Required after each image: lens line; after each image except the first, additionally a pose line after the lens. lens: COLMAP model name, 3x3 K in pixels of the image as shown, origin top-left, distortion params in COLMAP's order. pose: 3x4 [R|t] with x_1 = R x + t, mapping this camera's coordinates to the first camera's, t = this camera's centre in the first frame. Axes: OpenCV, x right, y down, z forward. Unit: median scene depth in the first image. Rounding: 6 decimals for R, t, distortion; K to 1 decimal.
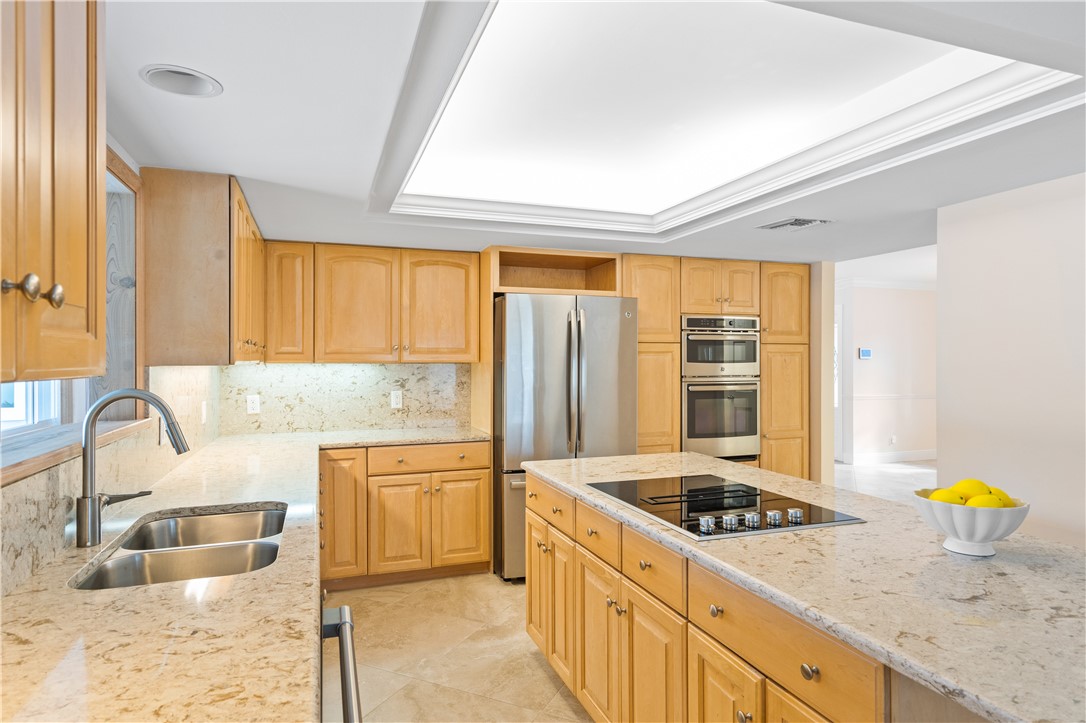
lens RADIAL K [[626.7, 0, 542.8], [0, 626.7, 361.7], [0, 0, 1]] dist [0.008634, -0.001624]
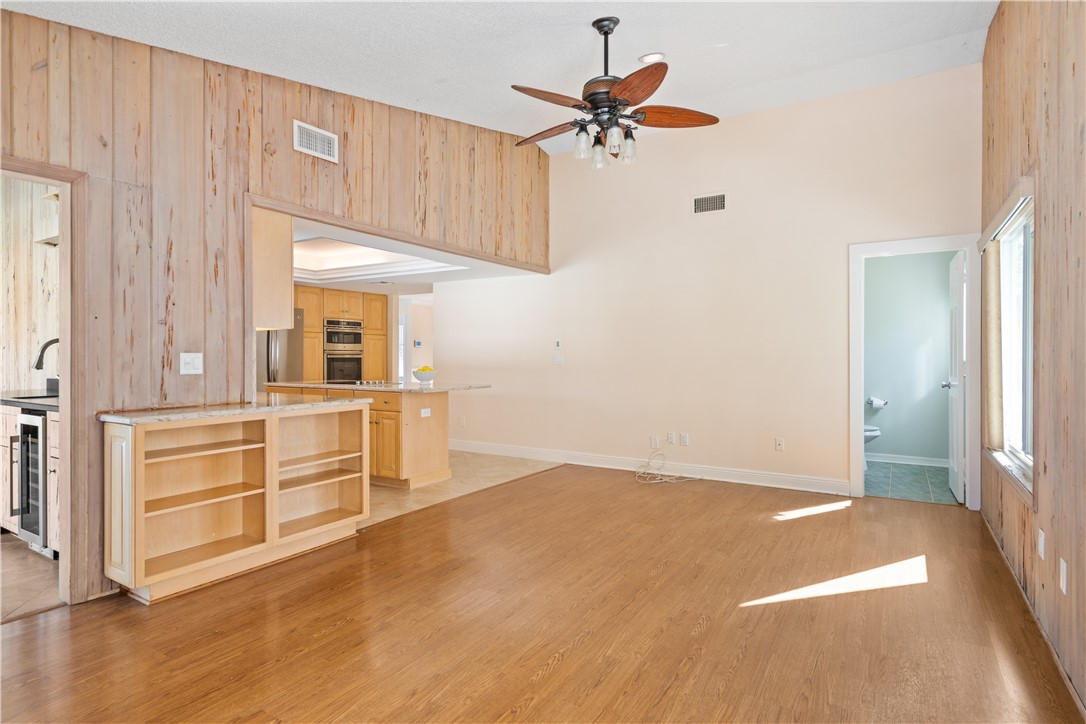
lens RADIAL K [[573.1, 0, 539.7], [0, 573.1, 358.0], [0, 0, 1]] dist [-0.009269, 0.001009]
pose [[0.786169, -0.001322, 0.618011, -0.390953], [-0.000153, 0.999997, 0.002334, 0.049063], [-0.618012, -0.001929, 0.786166, -0.900062]]
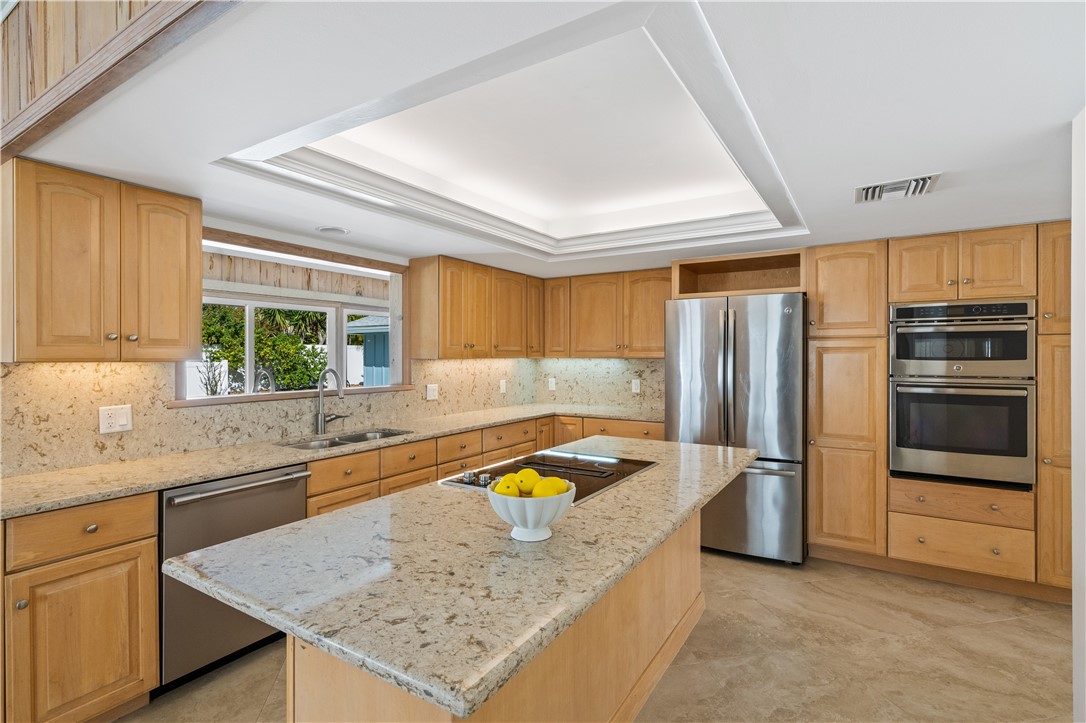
lens RADIAL K [[520.4, 0, 540.5], [0, 520.4, 359.4], [0, 0, 1]] dist [-0.000720, -0.000219]
pose [[0.610549, 0.006770, -0.791949, 0.566760], [-0.003345, 0.999977, 0.005970, -0.001677], [0.791971, -0.000996, 0.610558, 0.194338]]
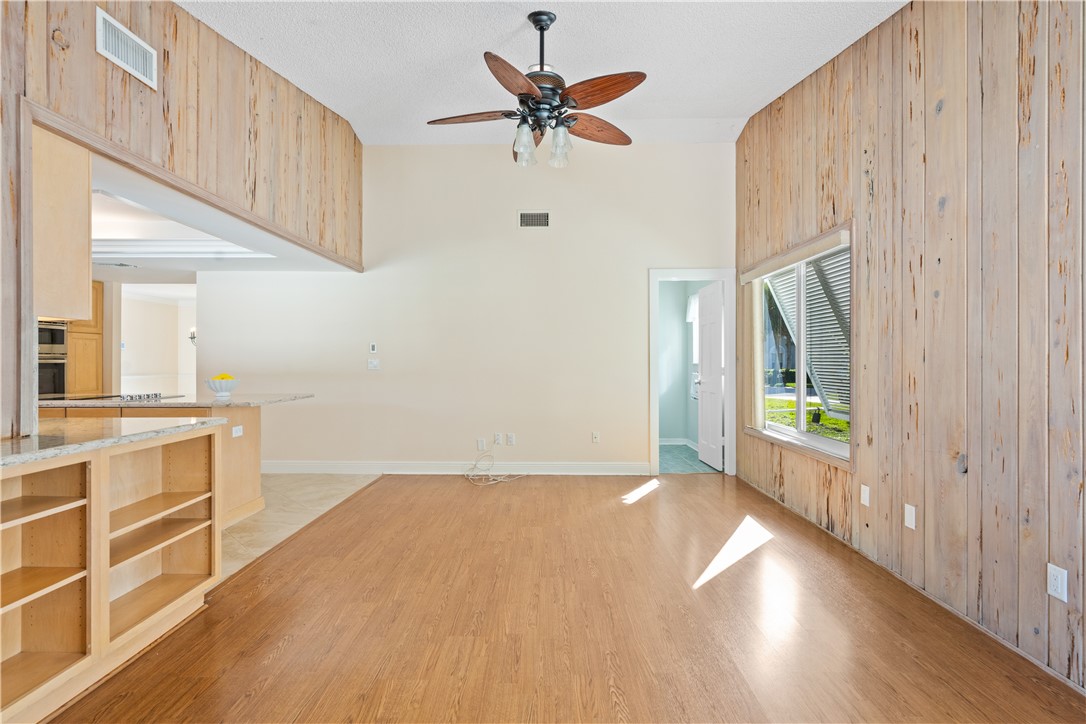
lens RADIAL K [[526.0, 0, 542.2], [0, 526.0, 360.0], [0, 0, 1]] dist [-0.001936, -0.000941]
pose [[0.350480, 0.001021, 0.936570, -0.495450], [0.001732, 0.999997, -0.001738, 0.048687], [-0.936569, 0.002231, 0.350477, -0.566819]]
